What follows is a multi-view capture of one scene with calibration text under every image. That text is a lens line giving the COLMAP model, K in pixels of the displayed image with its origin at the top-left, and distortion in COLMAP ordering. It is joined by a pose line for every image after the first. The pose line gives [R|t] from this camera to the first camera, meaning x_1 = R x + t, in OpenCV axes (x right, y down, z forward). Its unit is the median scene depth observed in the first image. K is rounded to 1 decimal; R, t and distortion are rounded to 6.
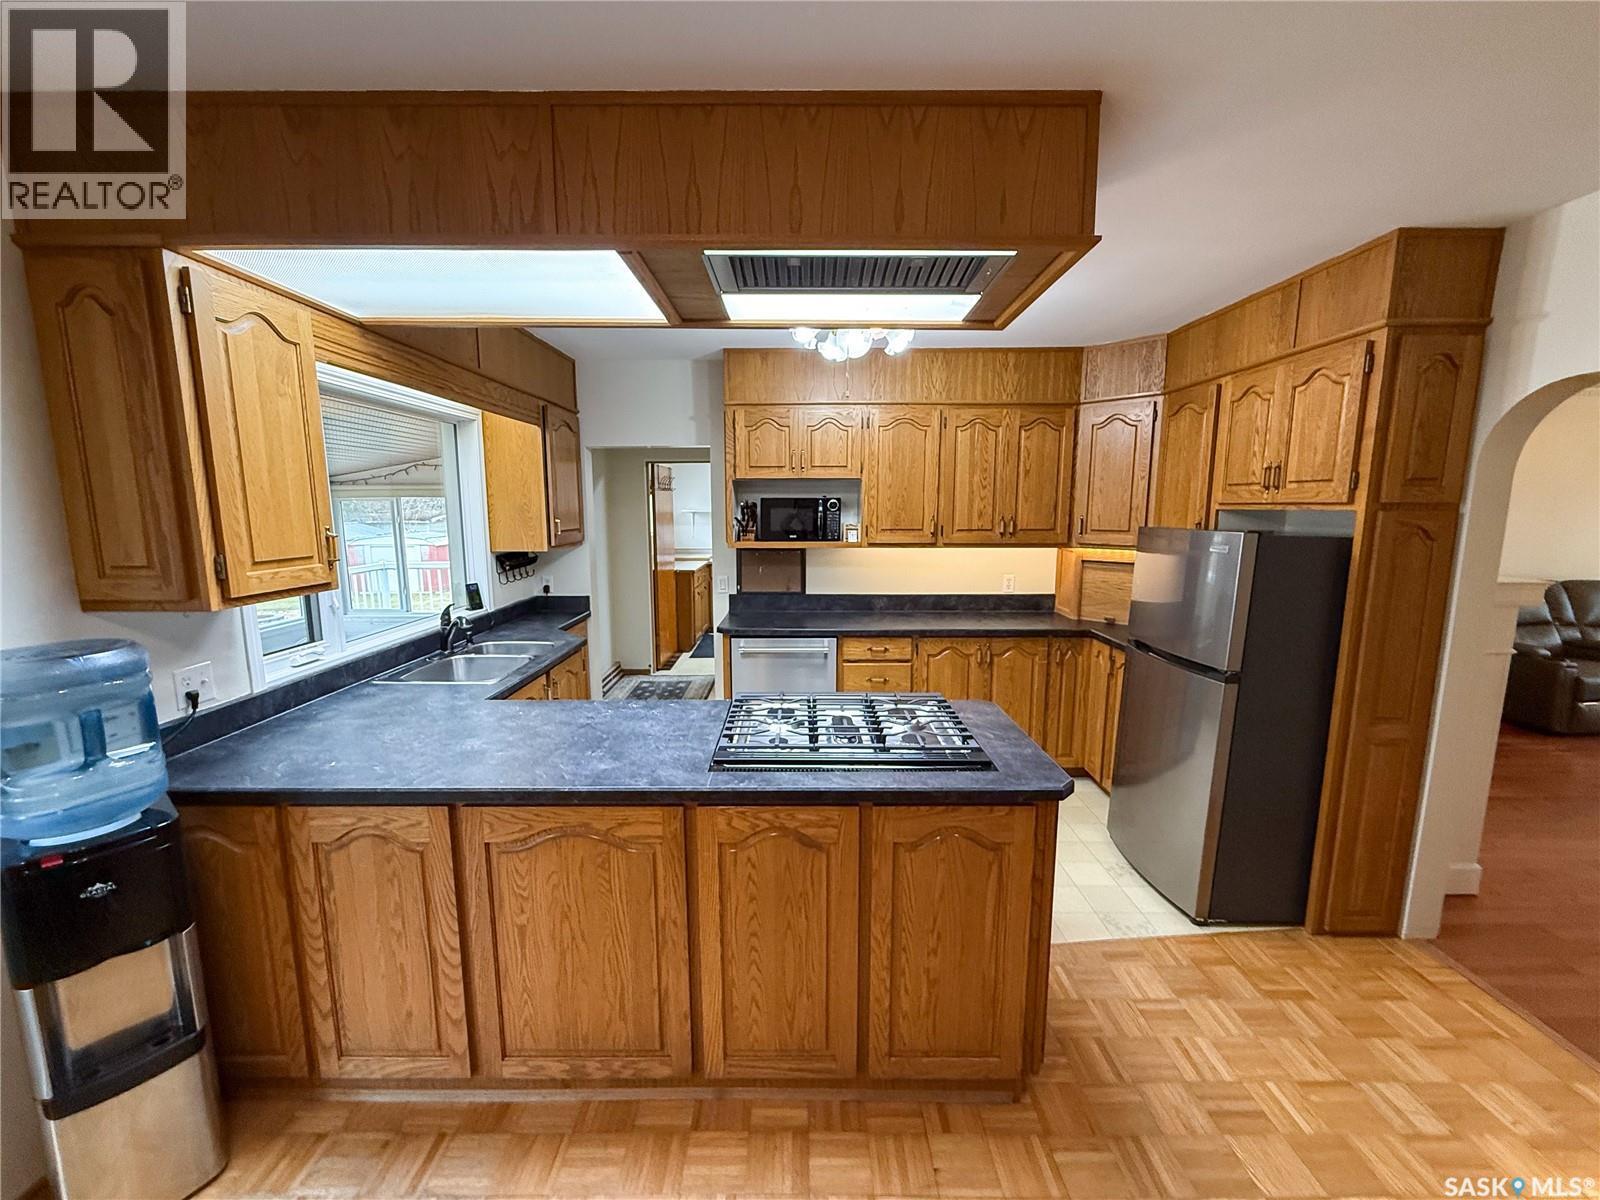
lens RADIAL K [[646.9, 0, 796.1], [0, 646.9, 596.7], [0, 0, 1]] dist [-0.000388, -0.000372]
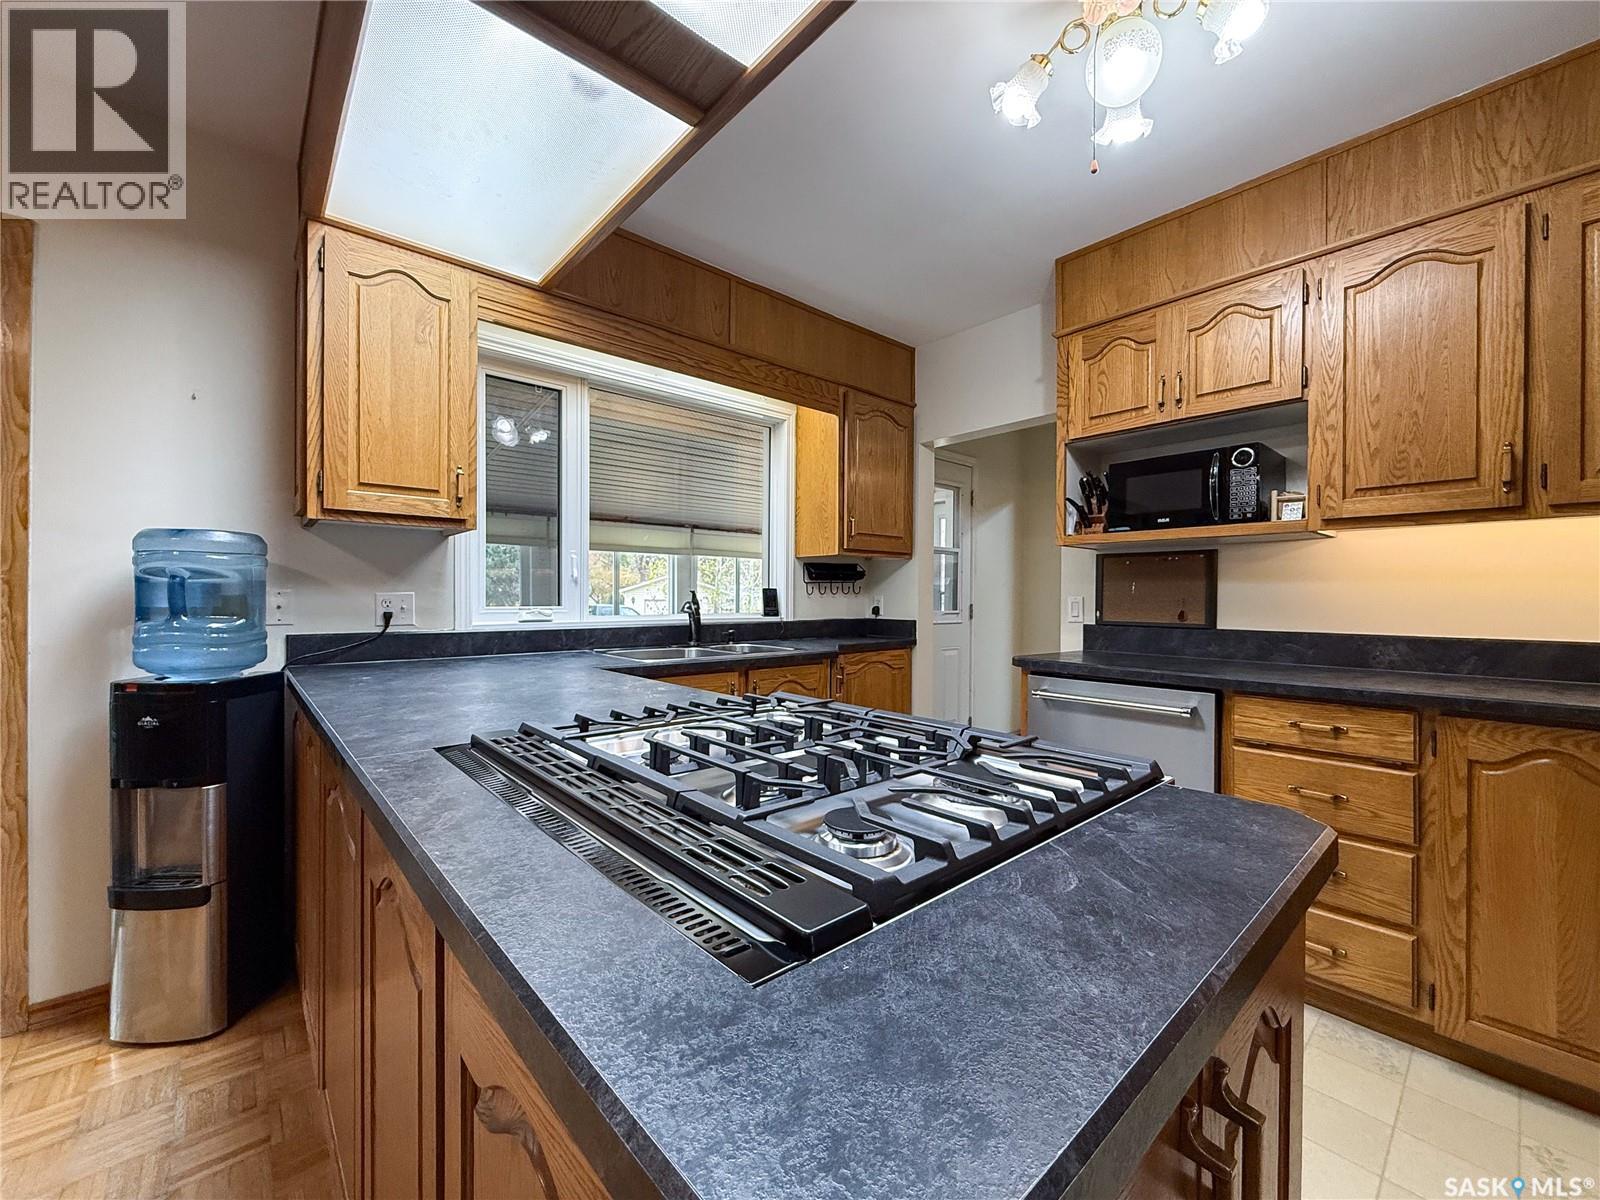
lens RADIAL K [[646.9, 0, 795.4], [0, 646.9, 597.5], [0, 0, 1]] dist [-0.000388, -0.000372]
pose [[0.666051, 0.005670, -0.745885, 0.272764], [-0.112663, 0.989264, -0.093084, 0.089652], [0.737349, 0.146032, 0.659539, 0.471743]]
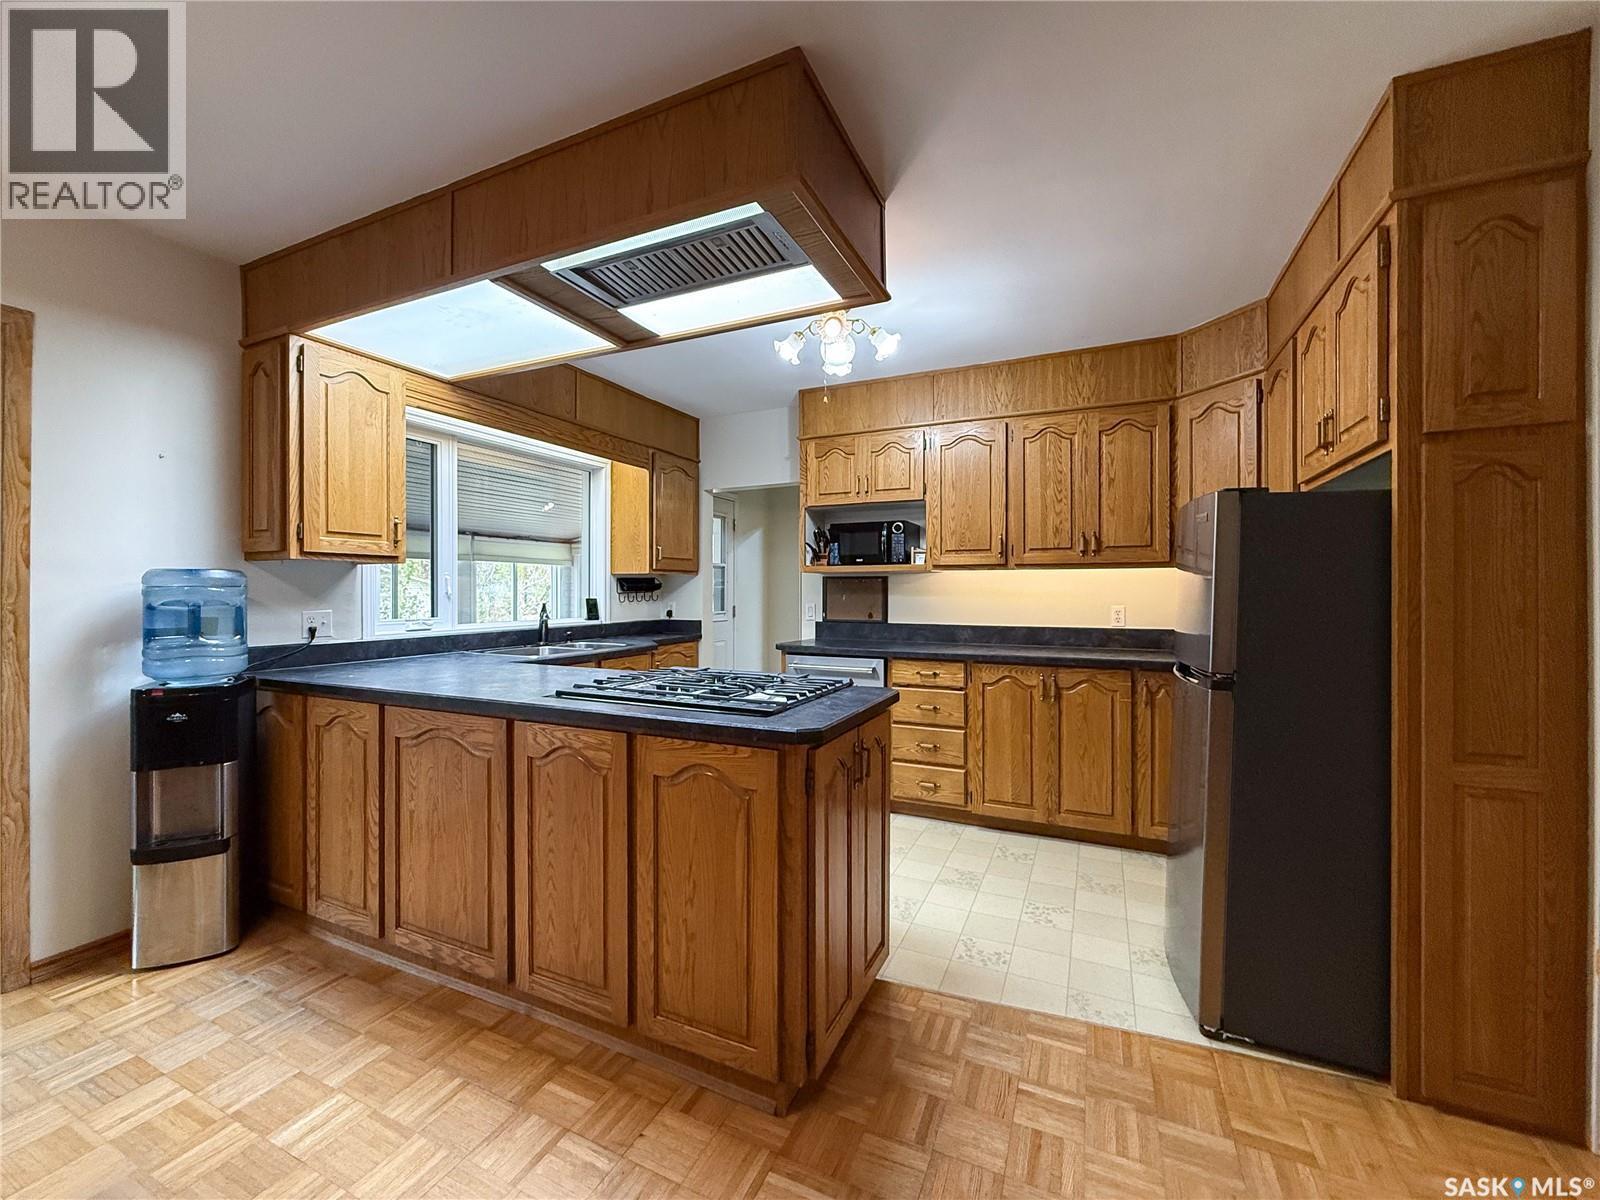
lens RADIAL K [[646.9, 0, 794.9], [0, 646.9, 588.7], [0, 0, 1]] dist [-0.000388, -0.000372]
pose [[0.906489, 0.000283, -0.422228, 0.421505], [-0.061662, 0.989367, -0.131721, 0.114800], [0.417702, 0.145439, 0.896868, 0.076143]]
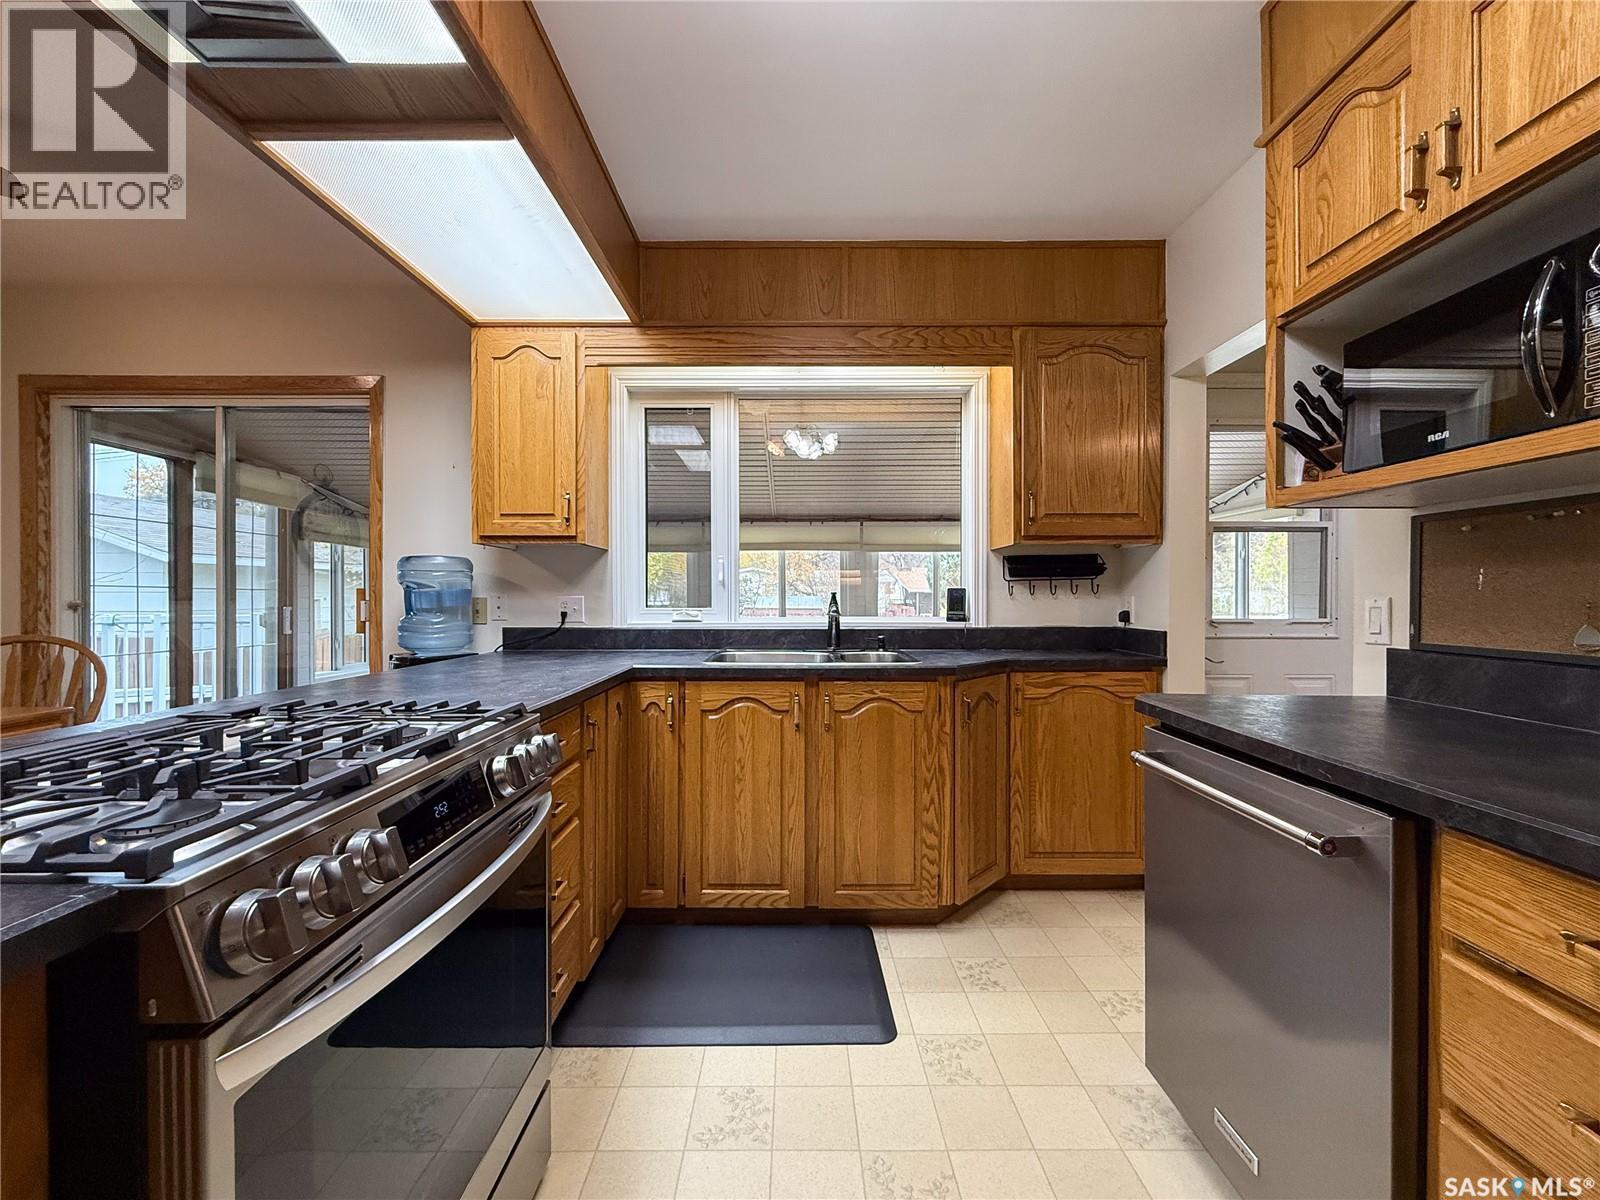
lens RADIAL K [[646.9, 0, 788.4], [0, 646.9, 598.4], [0, 0, 1]] dist [-0.000388, -0.000372]
pose [[0.001518, 0.005389, -0.999984, 0.354294], [-0.142643, 0.989761, 0.005117, 0.019935], [0.989773, 0.142633, 0.002271, 0.930534]]
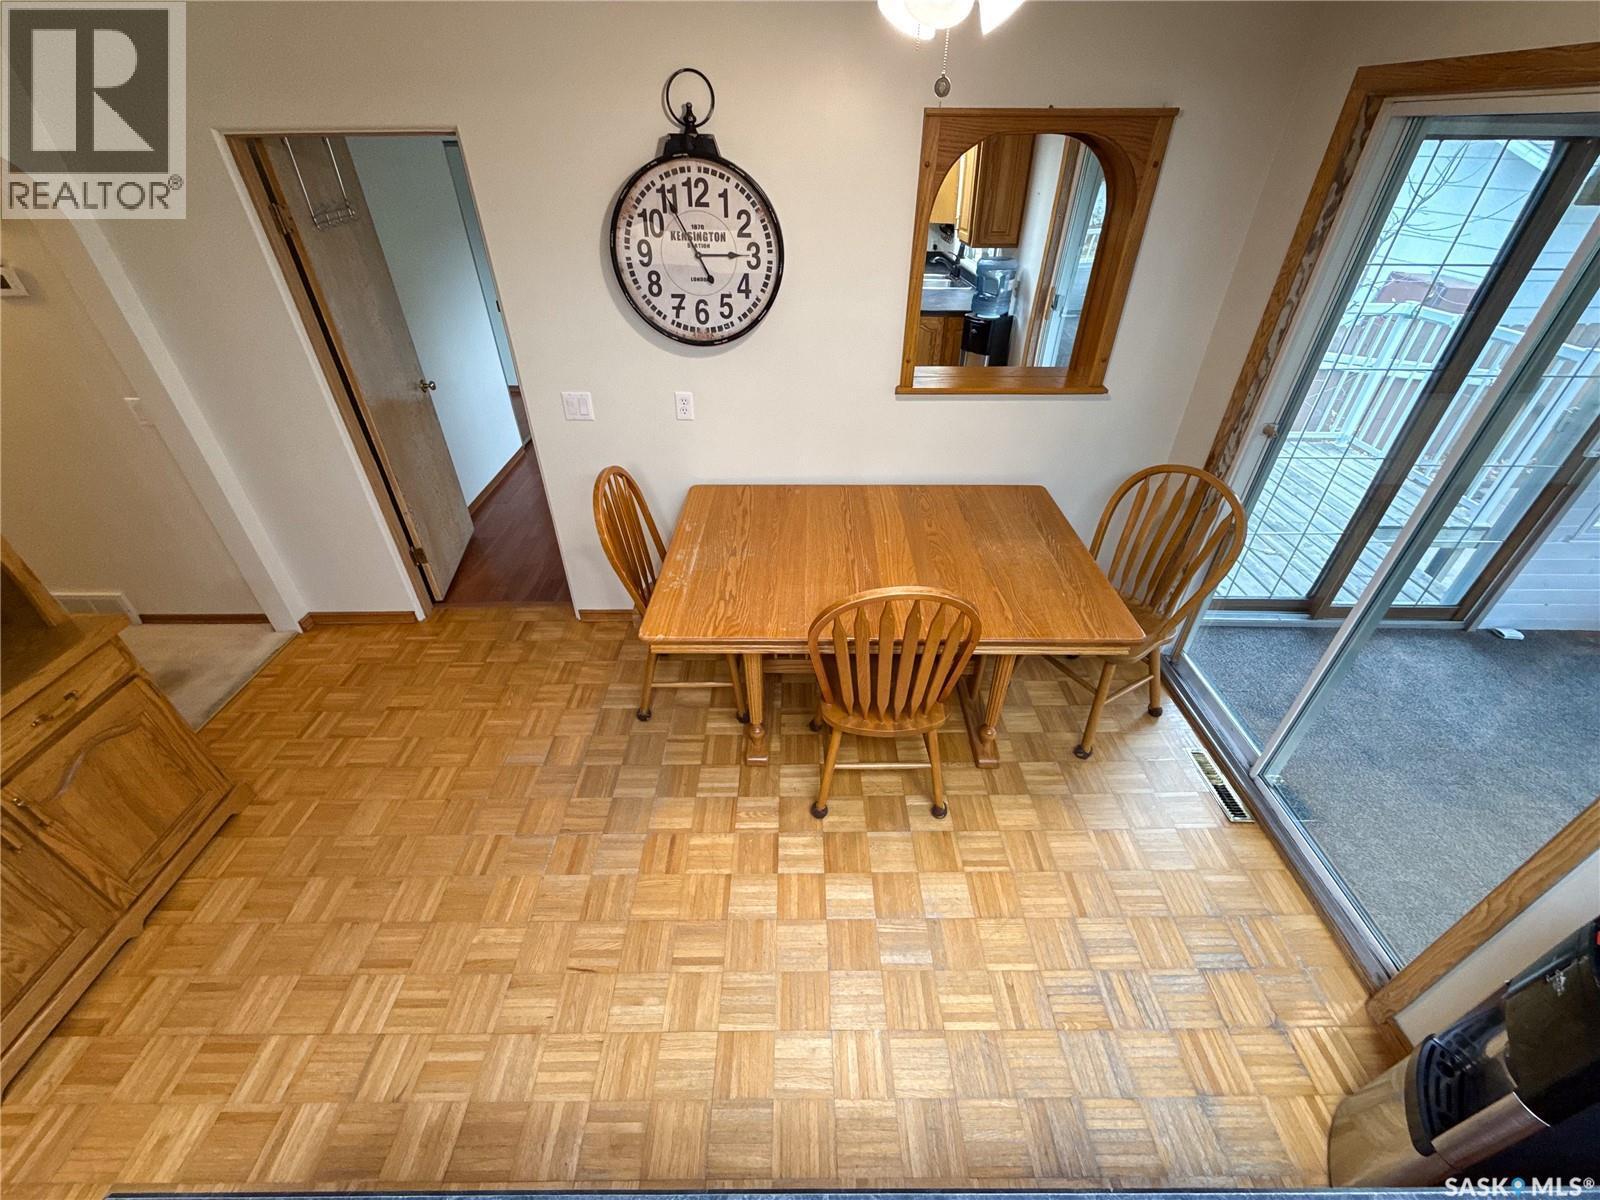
lens RADIAL K [[646.9, 0, 802.0], [0, 646.9, 601.3], [0, 0, 1]] dist [-0.000388, -0.000372]
pose [[-0.999794, 0.011843, -0.016490, -0.042551], [-0.002879, 0.721309, 0.692607, -0.192457], [0.020097, 0.692512, -0.721126, 0.559464]]
